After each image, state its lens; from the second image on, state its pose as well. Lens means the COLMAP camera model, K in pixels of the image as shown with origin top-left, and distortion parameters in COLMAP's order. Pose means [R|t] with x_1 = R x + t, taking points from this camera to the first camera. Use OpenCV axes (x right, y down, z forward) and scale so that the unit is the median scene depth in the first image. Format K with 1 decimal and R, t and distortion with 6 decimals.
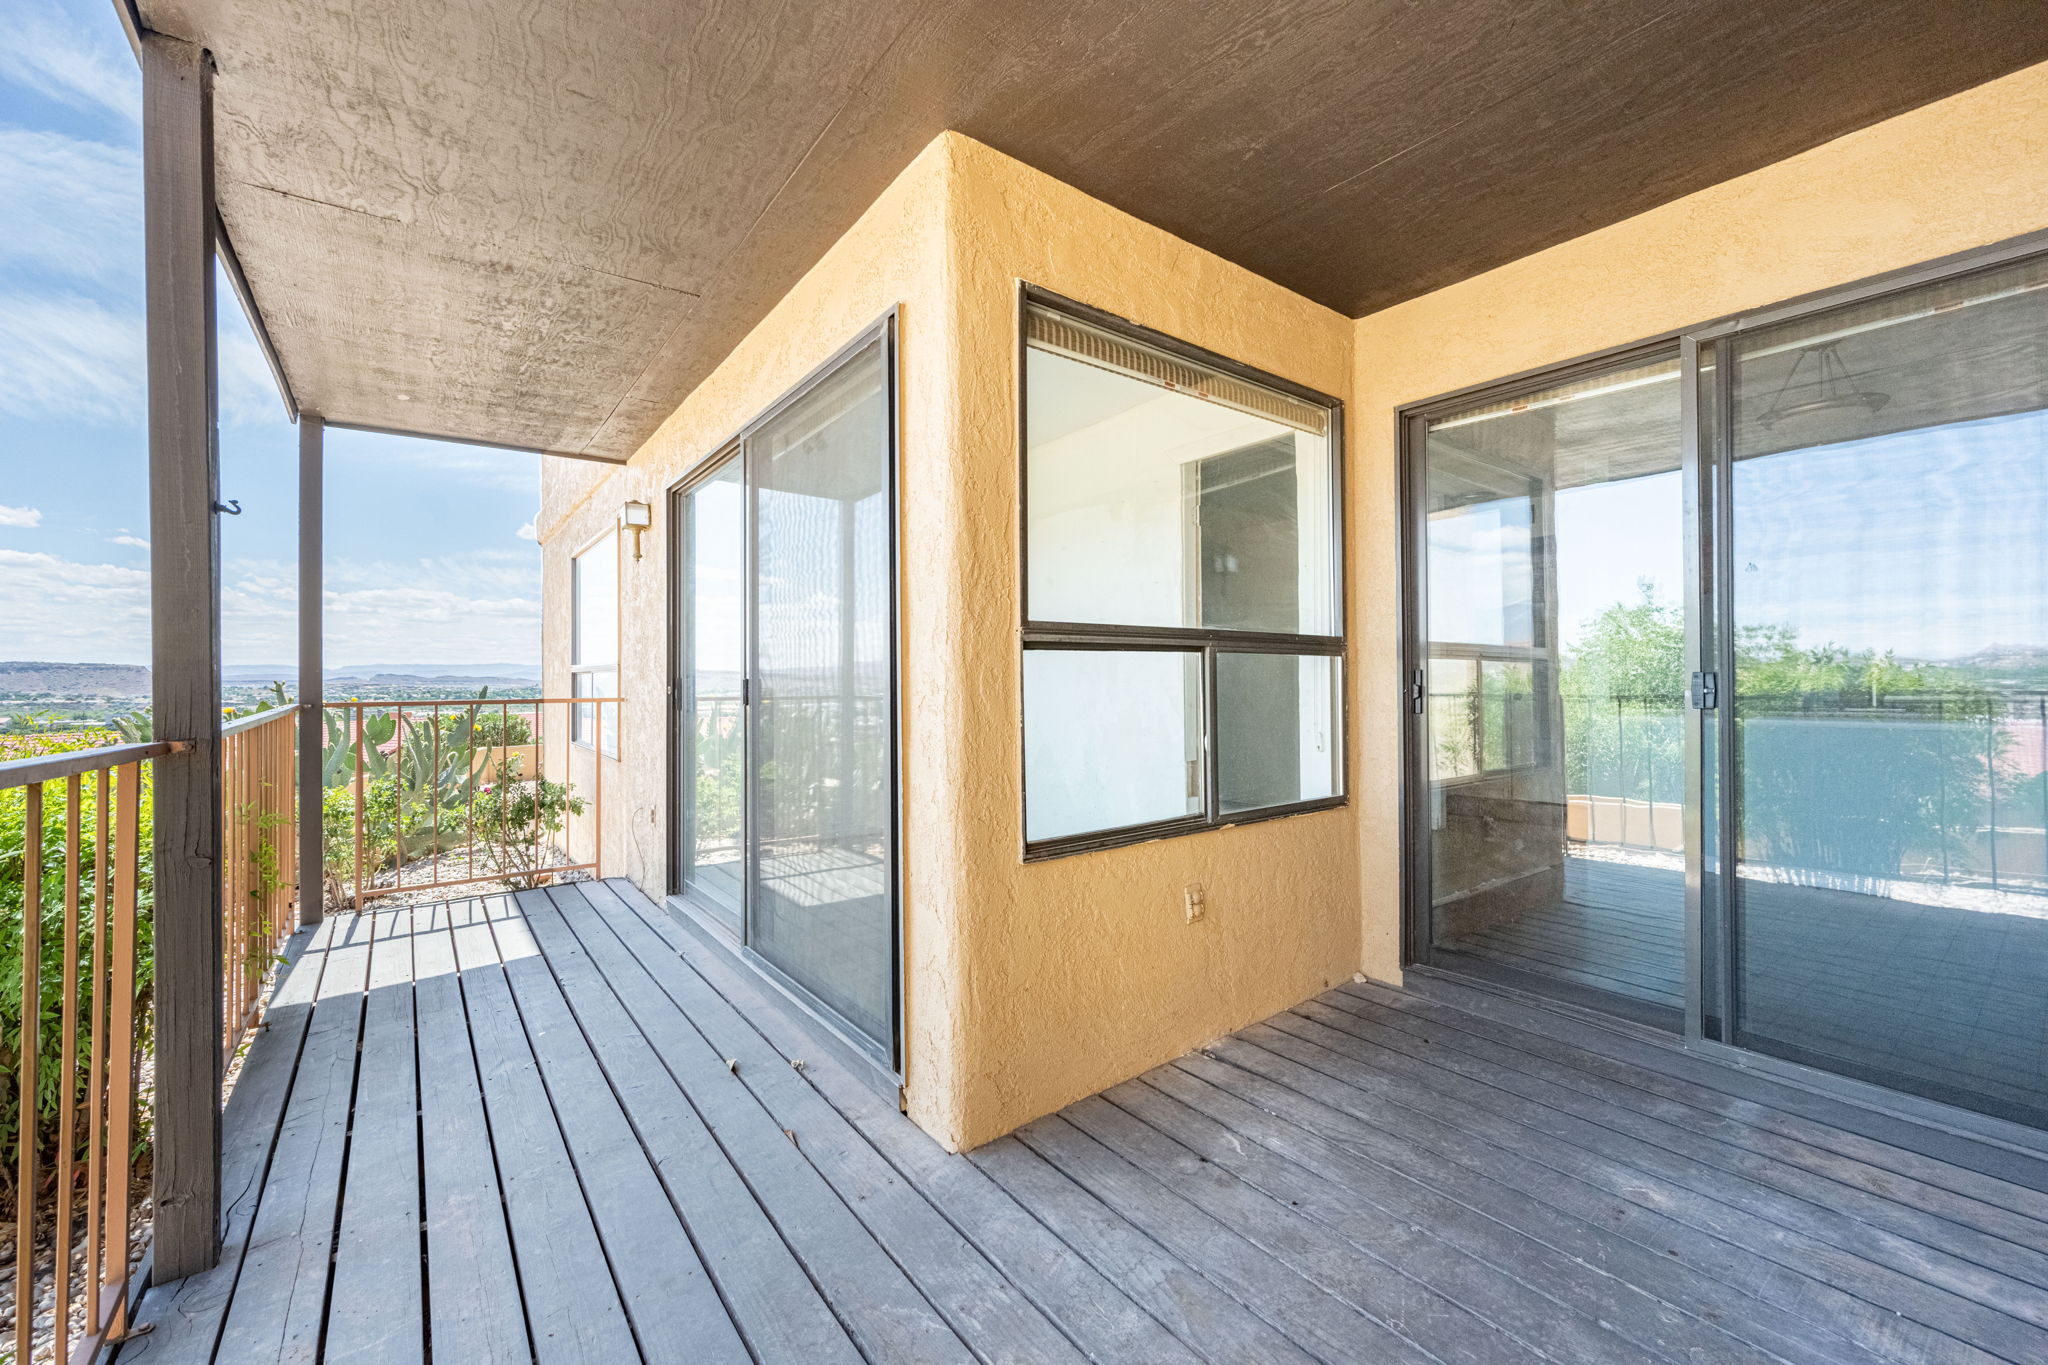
lens RADIAL K [[807.2, 0, 1022.5], [0, 807.2, 677.6], [0, 0, 1]] dist [-0.000873, 0.000206]
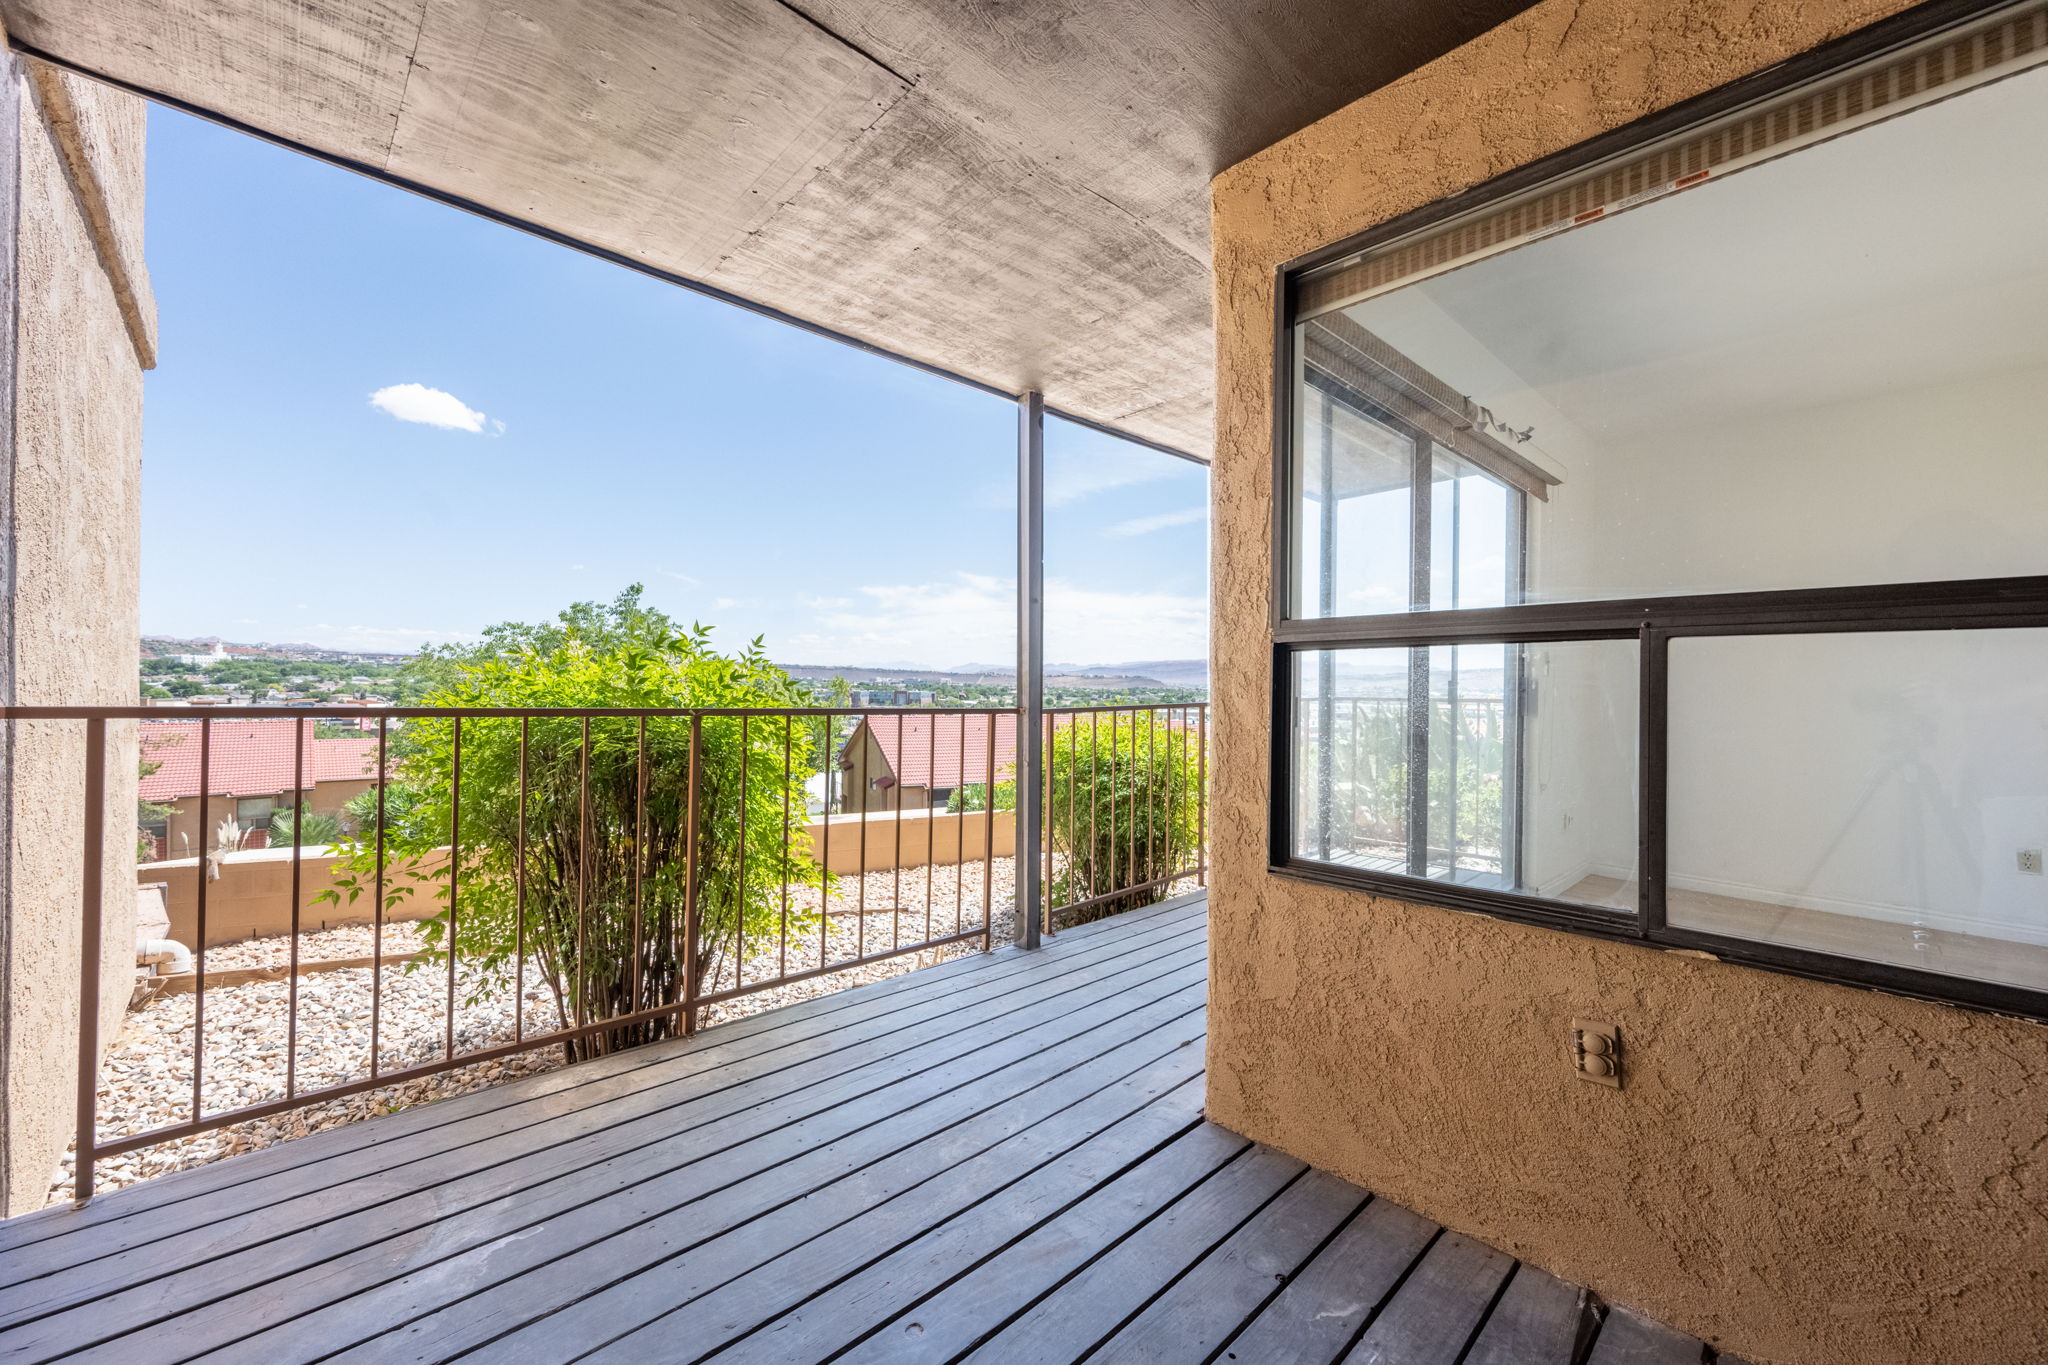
lens RADIAL K [[803.0, 0, 1027.0], [0, 803.0, 676.0], [0, 0, 1]] dist [-0.001821, -0.000028]
pose [[0.109010, -0.000874, -0.994040, 0.838561], [0.003814, 0.999993, -0.000461, -0.007134], [0.994033, -0.003741, 0.109013, 0.552913]]
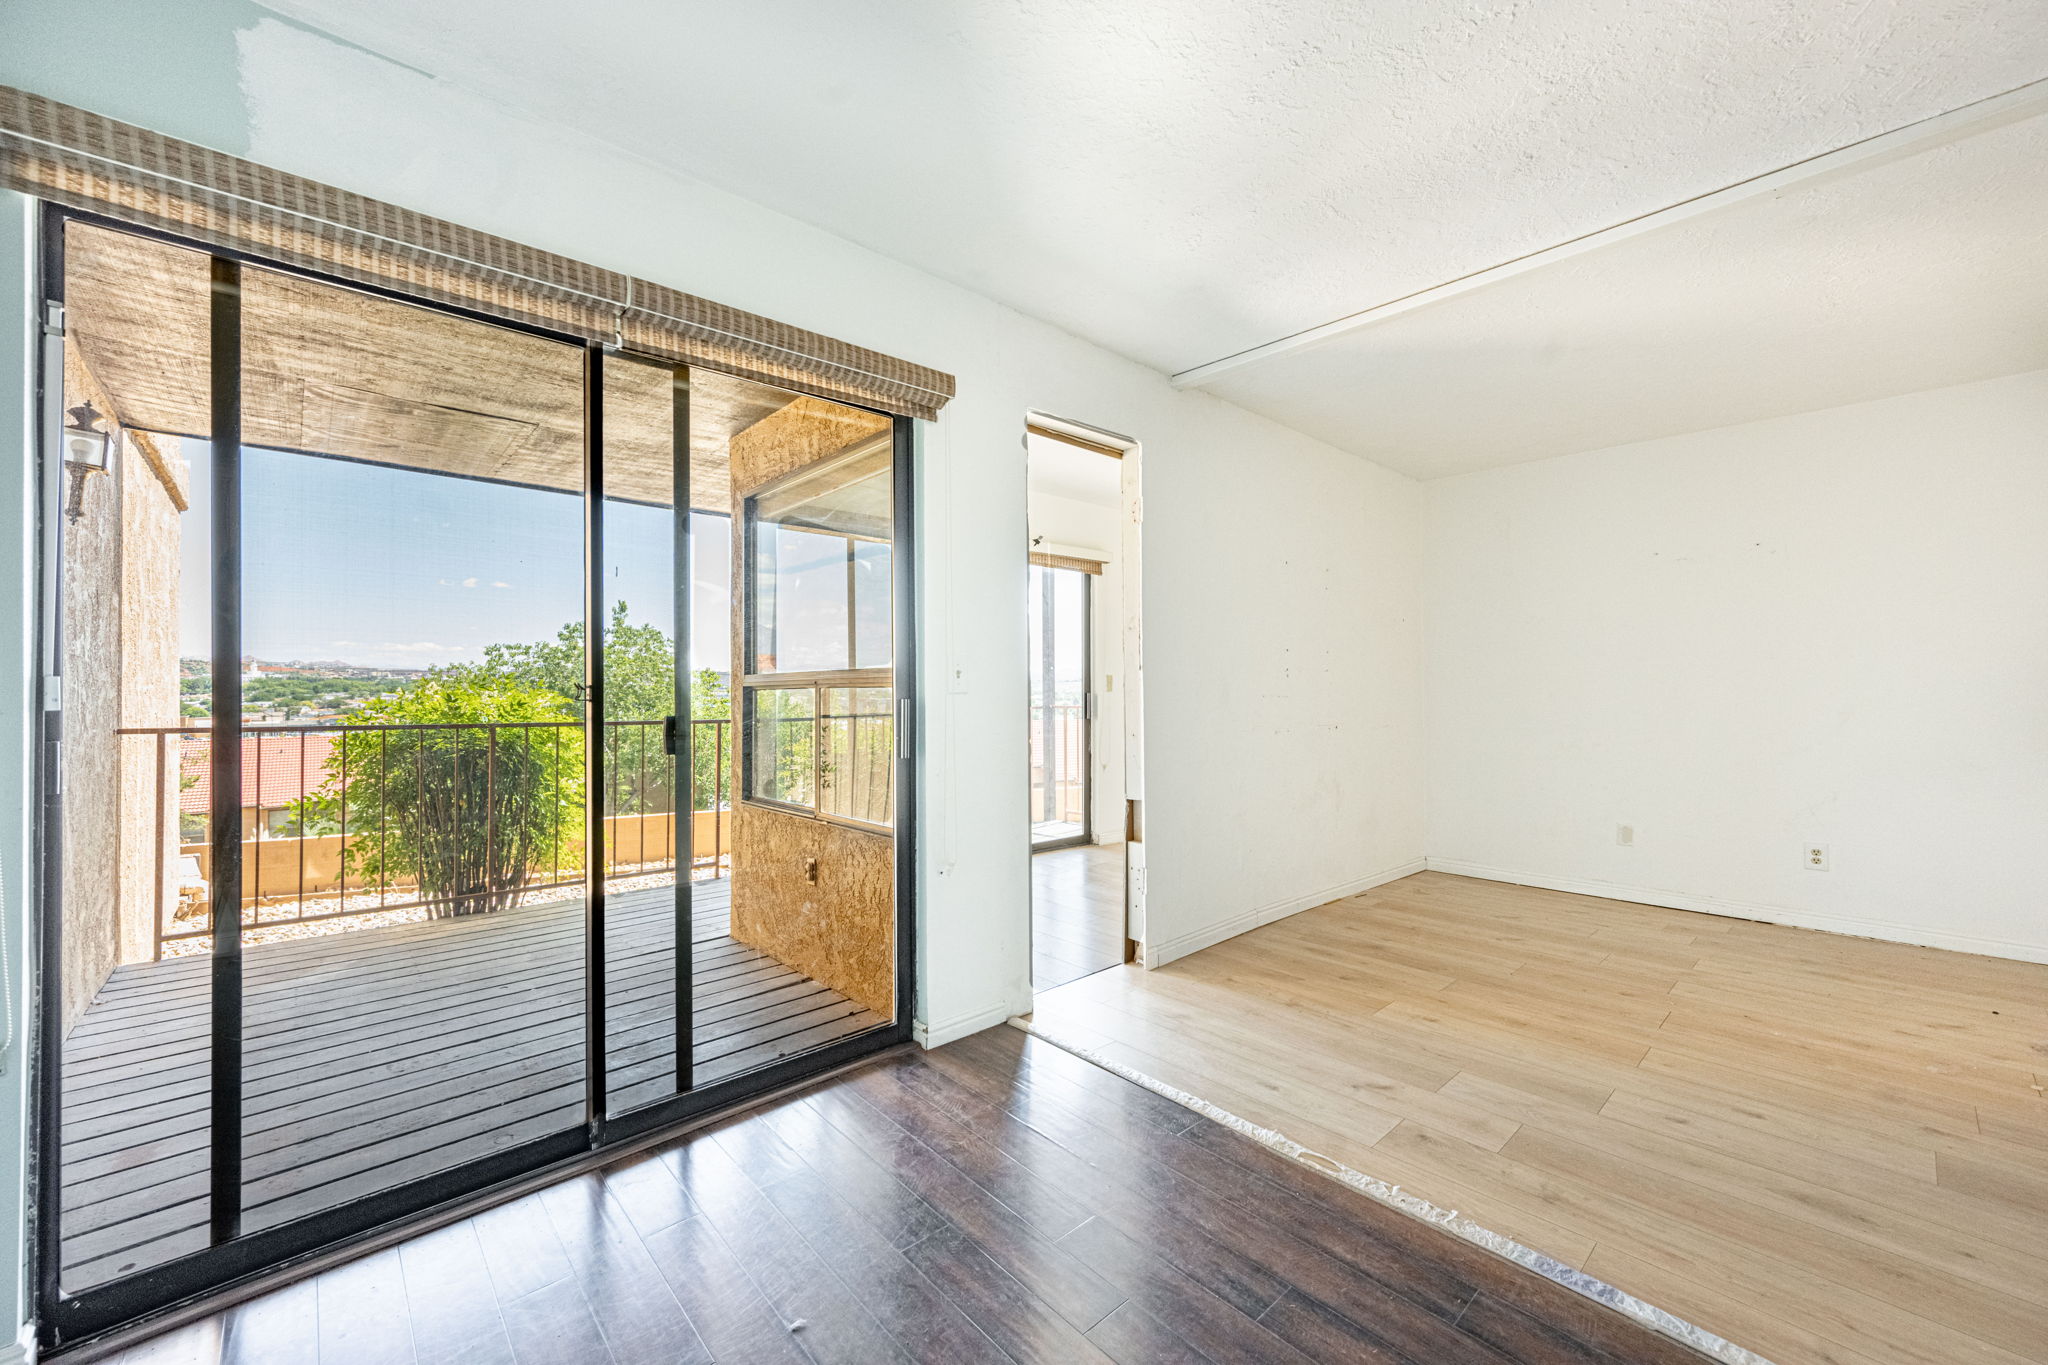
lens RADIAL K [[807.2, 0, 1022.5], [0, 807.2, 677.6], [0, 0, 1]] dist [-0.000873, 0.000206]
pose [[0.080556, -0.007642, -0.996721, 1.752892], [0.019297, 0.999795, -0.006105, -0.040386], [0.996563, -0.018742, 0.080687, 1.363430]]
